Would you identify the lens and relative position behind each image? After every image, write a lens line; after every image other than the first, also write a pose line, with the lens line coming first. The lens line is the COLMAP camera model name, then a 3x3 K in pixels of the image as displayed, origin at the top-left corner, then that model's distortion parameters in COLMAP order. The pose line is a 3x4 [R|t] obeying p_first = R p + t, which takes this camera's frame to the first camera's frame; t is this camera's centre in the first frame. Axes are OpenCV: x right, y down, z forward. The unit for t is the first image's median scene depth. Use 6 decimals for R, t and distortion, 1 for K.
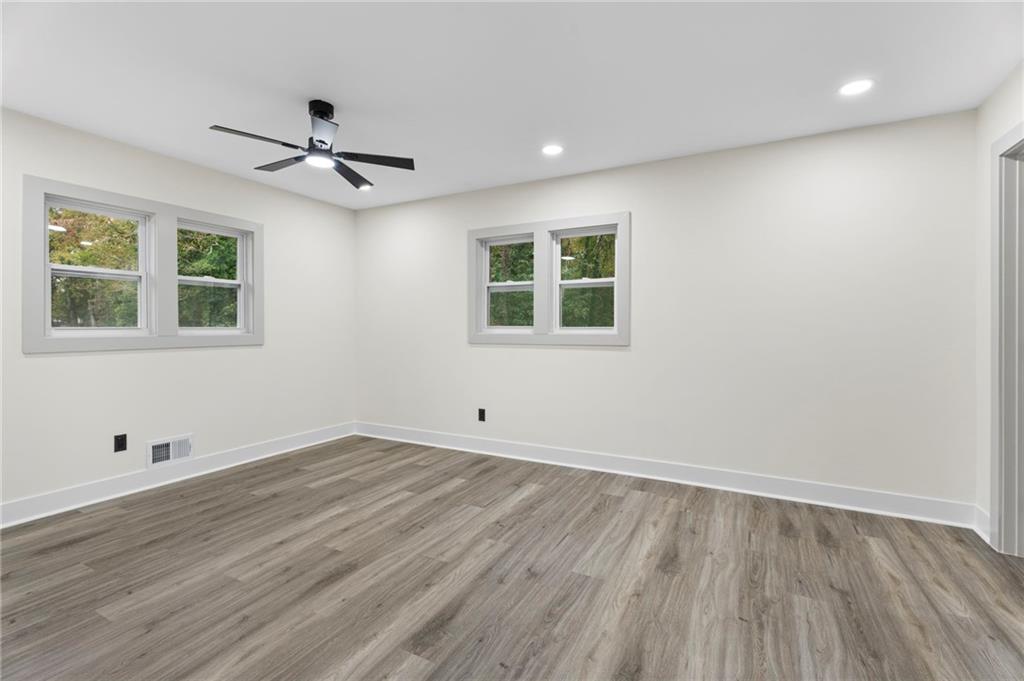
lens RADIAL K [[453.6, 0, 517.2], [0, 453.6, 335.7], [0, 0, 1]] dist [-0.000401, -0.000119]
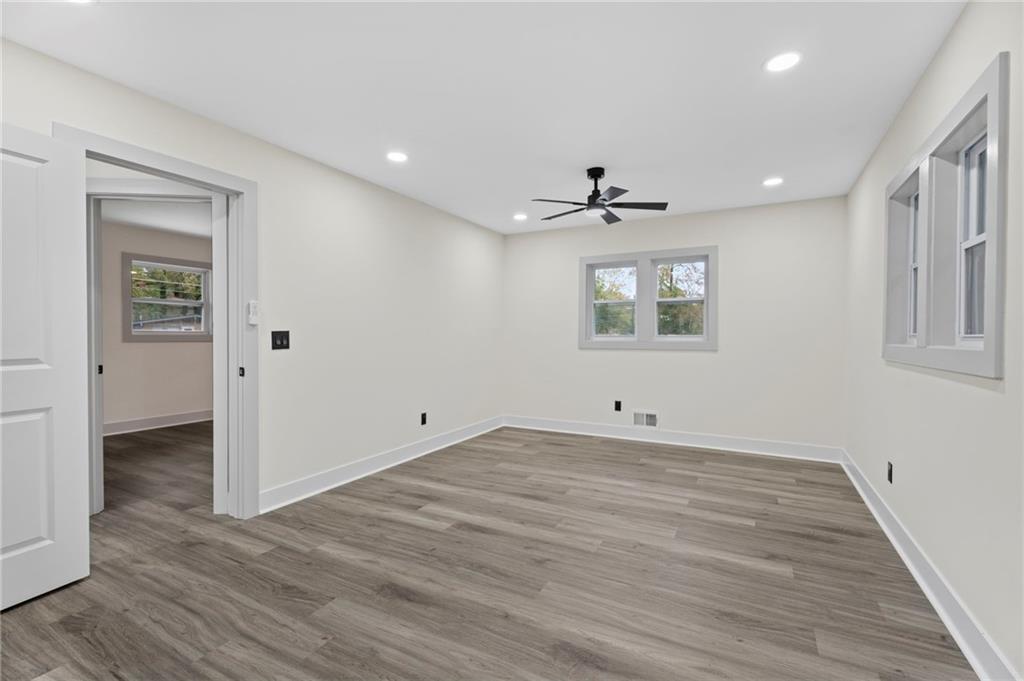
lens RADIAL K [[453.6, 0, 517.2], [0, 453.6, 335.7], [0, 0, 1]] dist [-0.000401, -0.000119]
pose [[-0.010903, 0.000997, -0.999940, 0.906478], [-0.020231, 0.999795, 0.001217, -0.013316], [0.999736, 0.020243, -0.010881, 0.761958]]
